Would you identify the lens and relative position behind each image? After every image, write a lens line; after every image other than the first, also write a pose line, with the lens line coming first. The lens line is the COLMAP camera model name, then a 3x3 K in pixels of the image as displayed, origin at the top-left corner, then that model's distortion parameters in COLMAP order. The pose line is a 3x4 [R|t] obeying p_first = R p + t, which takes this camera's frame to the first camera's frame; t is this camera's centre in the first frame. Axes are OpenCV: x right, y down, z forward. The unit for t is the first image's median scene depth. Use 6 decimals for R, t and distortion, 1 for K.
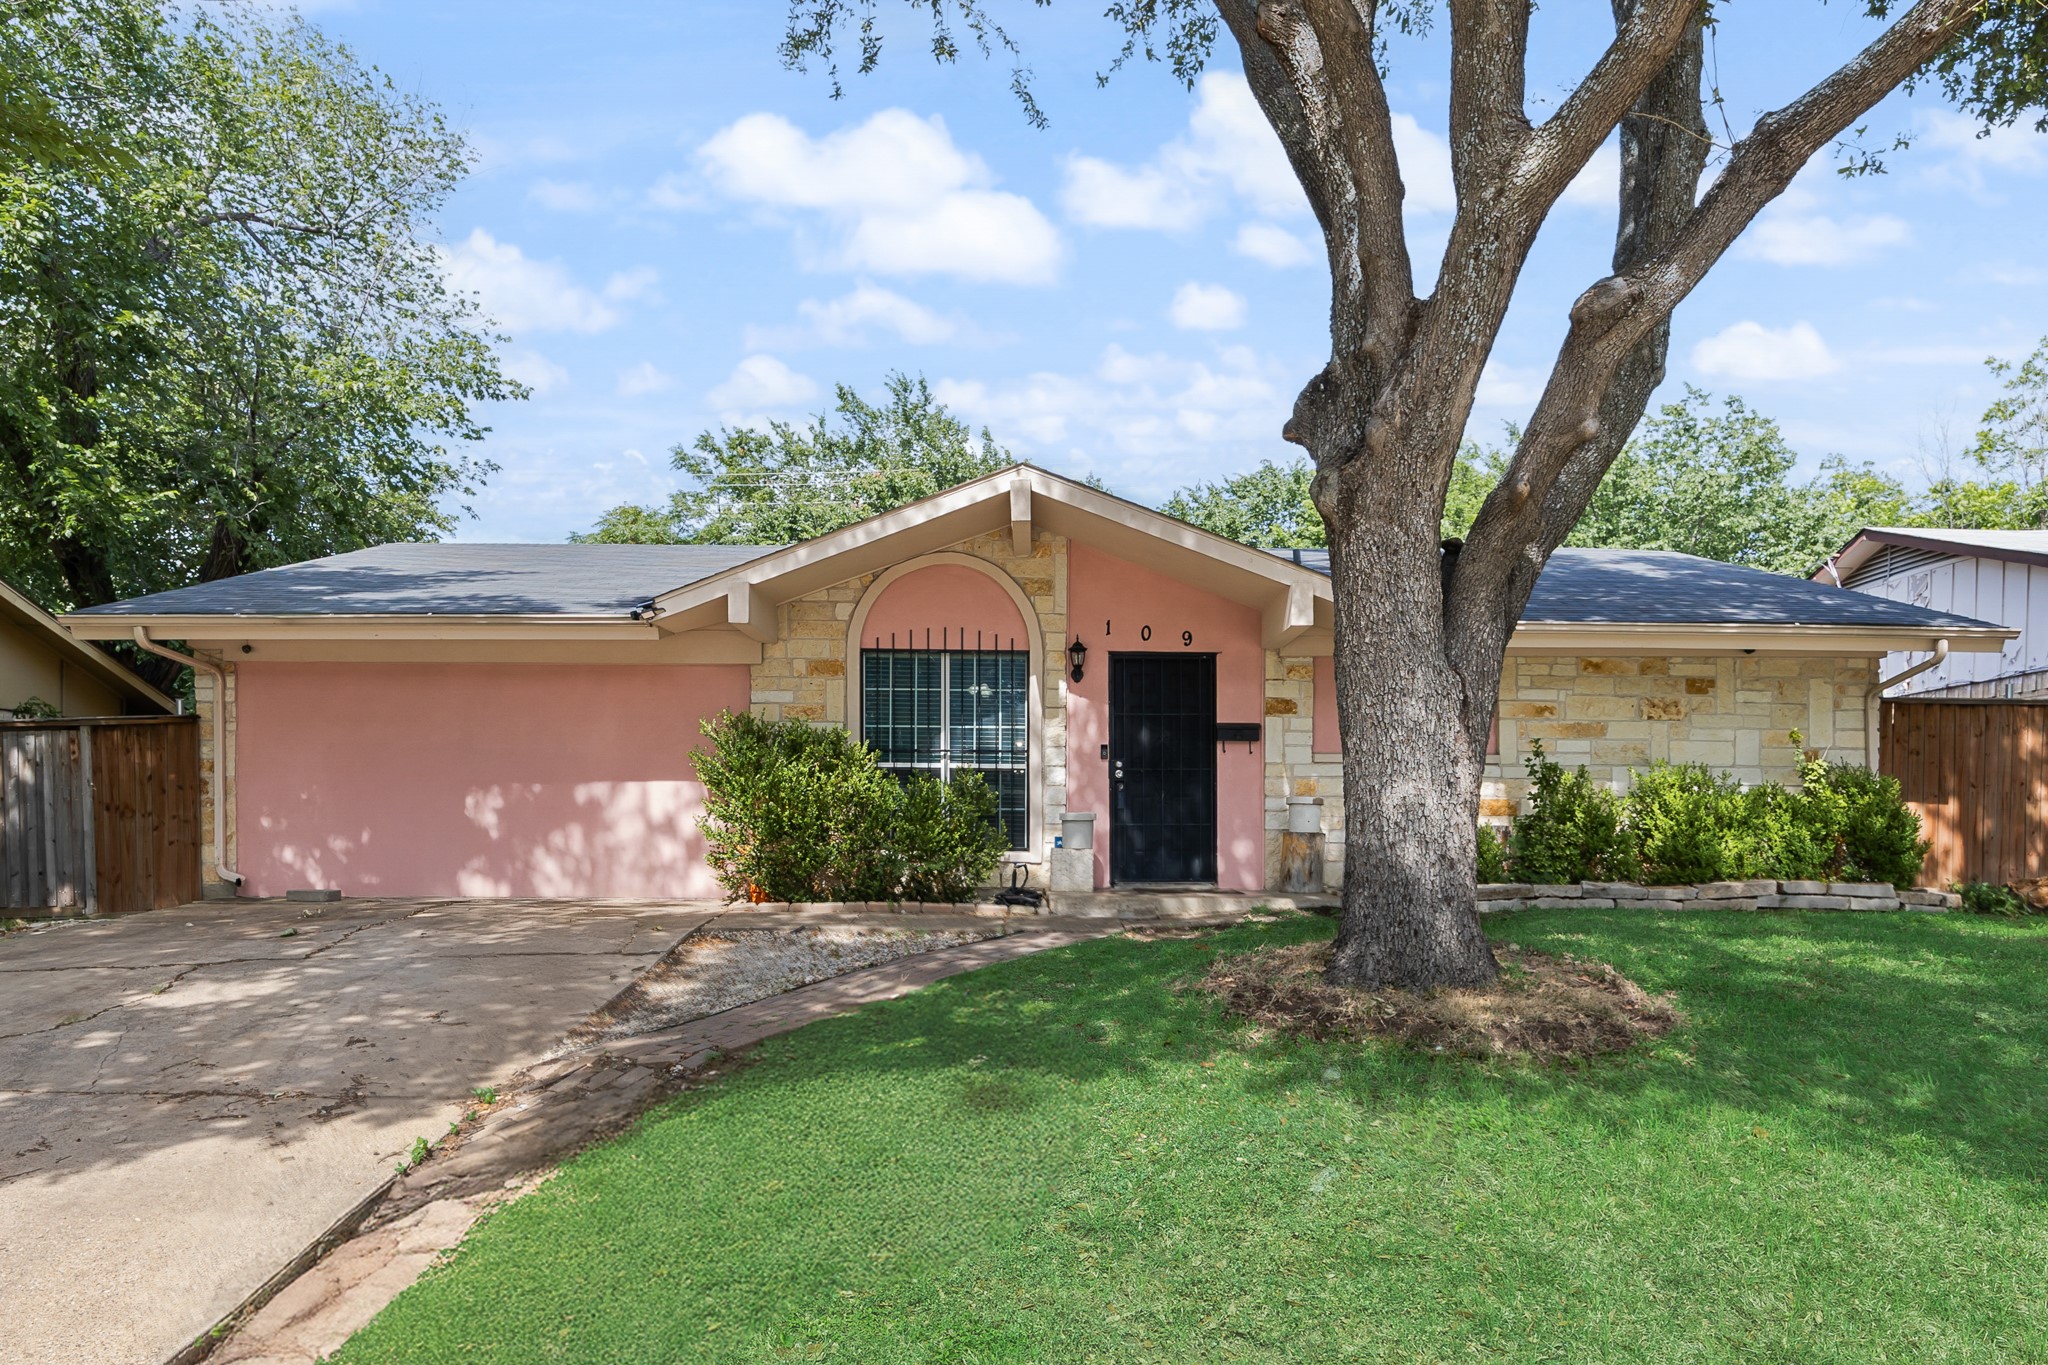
lens RADIAL K [[946.5, 0, 1045.7], [0, 946.5, 769.8], [0, 0, 1]] dist [-0.008347, -0.000373]
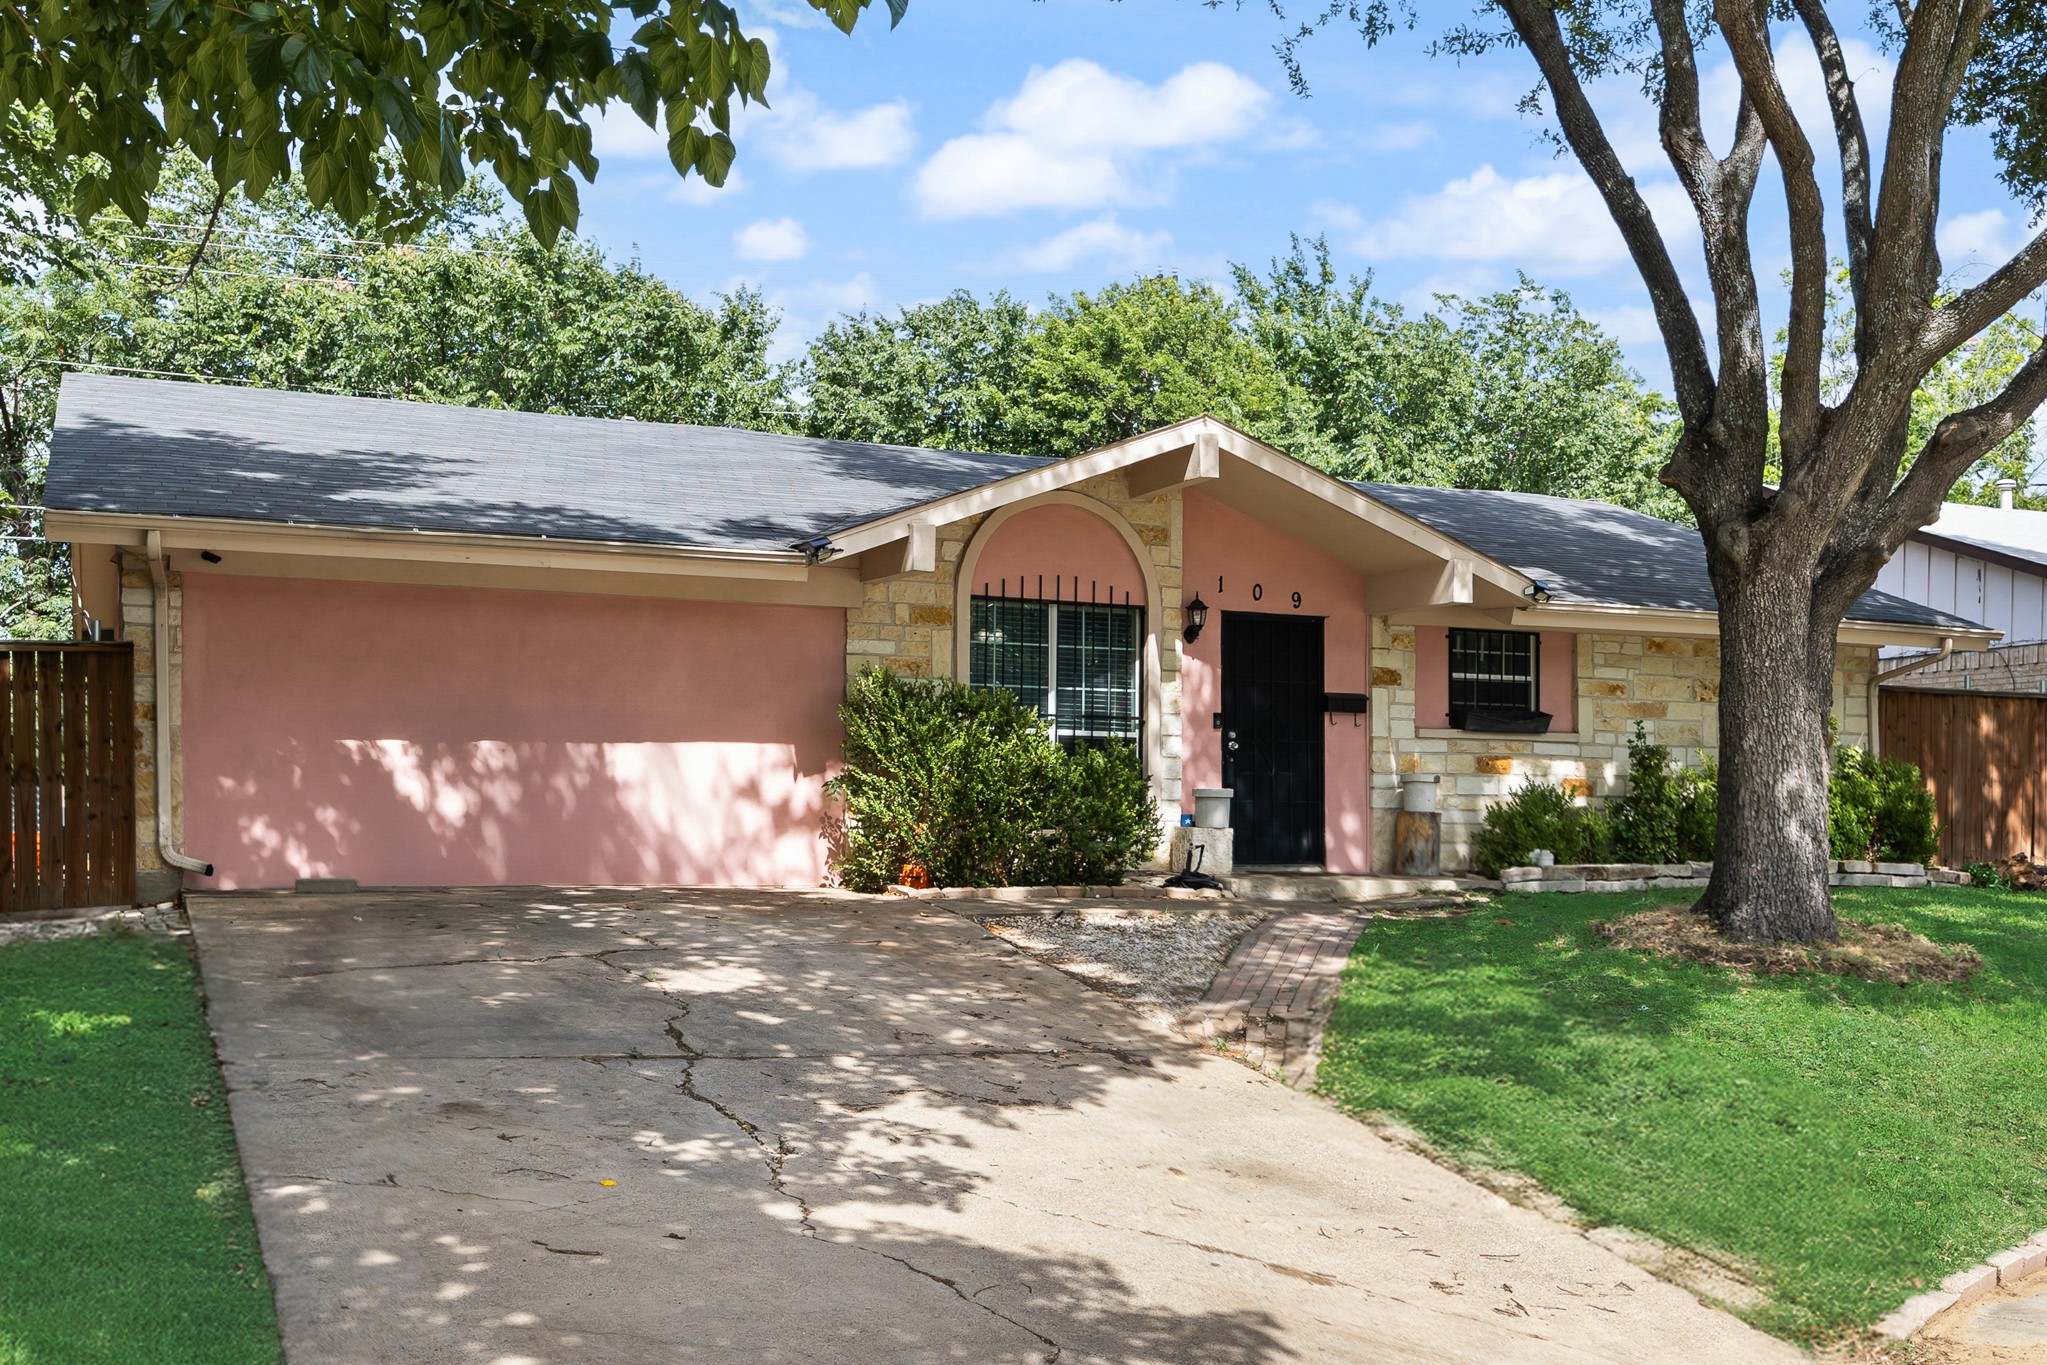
lens RADIAL K [[1332.1, 0, 1021.9], [0, 1332.1, 684.2], [0, 0, 1]] dist [-0.015175, 0.003840]
pose [[0.963983, 0.033169, 0.263889, -0.463660], [-0.027513, 0.999306, -0.025103, -0.017030], [-0.264539, 0.016938, 0.964226, -0.185880]]
